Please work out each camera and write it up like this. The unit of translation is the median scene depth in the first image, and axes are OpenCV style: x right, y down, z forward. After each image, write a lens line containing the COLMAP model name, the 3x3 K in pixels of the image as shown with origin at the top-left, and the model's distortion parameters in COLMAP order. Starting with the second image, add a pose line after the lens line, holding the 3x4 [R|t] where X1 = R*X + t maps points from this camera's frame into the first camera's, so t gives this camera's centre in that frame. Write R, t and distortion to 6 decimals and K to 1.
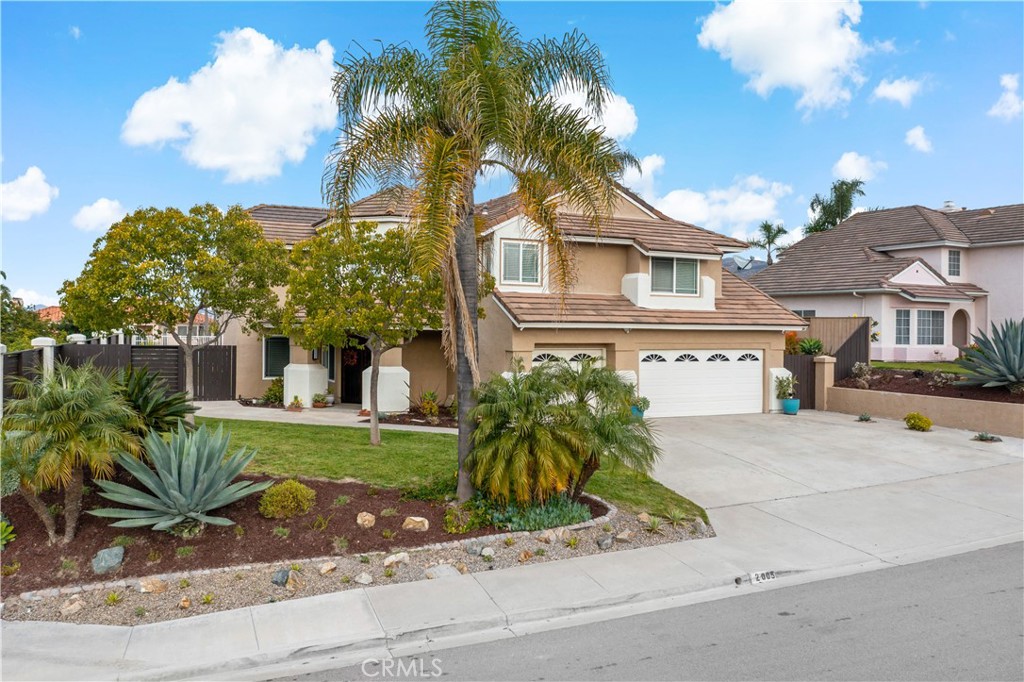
lens RADIAL K [[835.5, 0, 512.8], [0, 835.5, 338.7], [0, 0, 1]] dist [-0.013472, -0.004263]
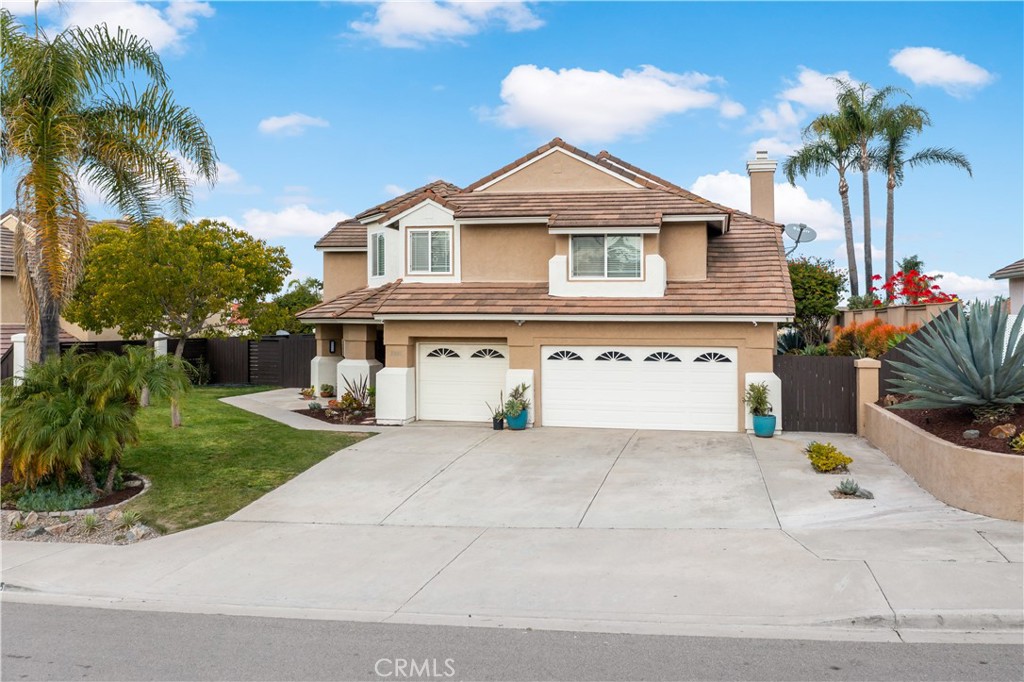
lens RADIAL K [[838.8, 0, 537.0], [0, 838.8, 325.3], [0, 0, 1]] dist [-0.014406, -0.003102]
pose [[0.802255, -0.004945, -0.596961, 0.662560], [-0.005740, 0.999856, -0.015996, 0.006734], [0.596954, 0.016260, 0.802111, 0.314010]]
